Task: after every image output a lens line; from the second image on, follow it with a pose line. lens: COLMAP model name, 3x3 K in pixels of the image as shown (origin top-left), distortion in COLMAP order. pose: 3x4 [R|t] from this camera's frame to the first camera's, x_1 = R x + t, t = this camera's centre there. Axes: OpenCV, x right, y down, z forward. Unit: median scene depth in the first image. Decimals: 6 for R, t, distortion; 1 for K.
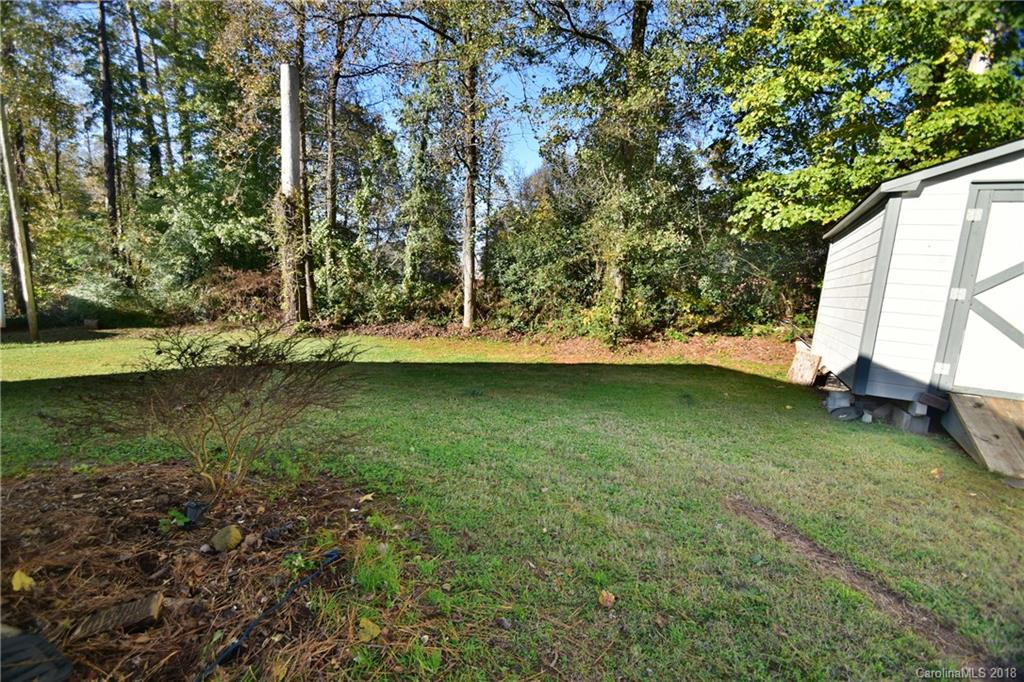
lens RADIAL K [[448.4, 0, 497.5], [0, 448.4, 356.5], [0, 0, 1]] dist [0.001581, -0.011187]
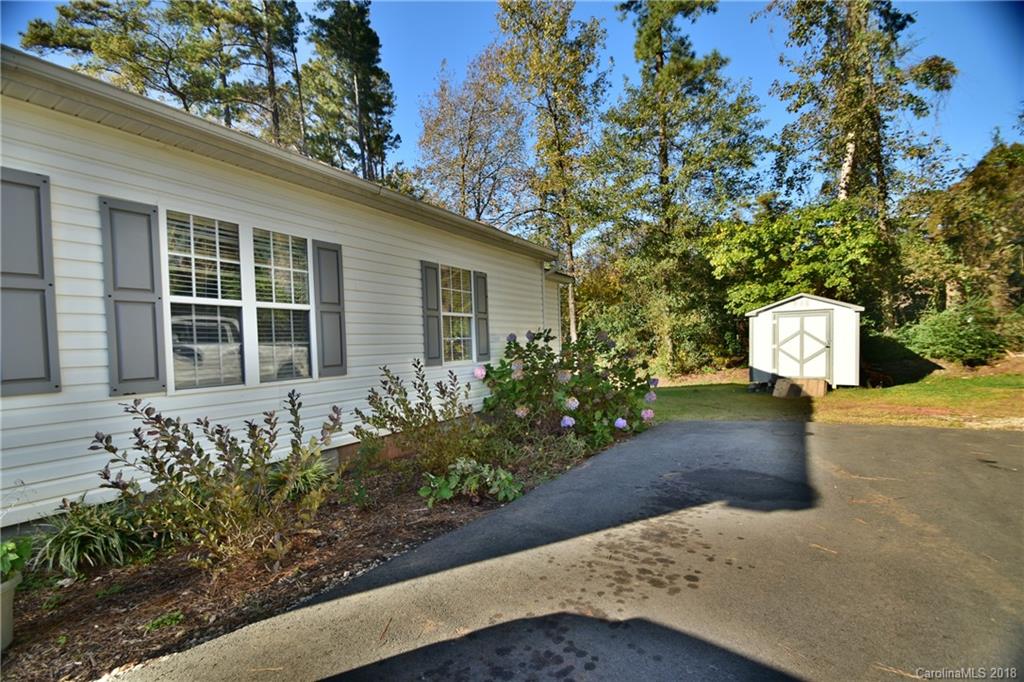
lens RADIAL K [[448.4, 0, 497.5], [0, 448.4, 356.5], [0, 0, 1]] dist [0.001581, -0.011187]
pose [[0.986673, -0.083190, -0.139841, -0.160534], [0.064936, 0.989336, -0.130373, 0.075773], [0.149196, 0.119555, 0.981553, -0.844952]]
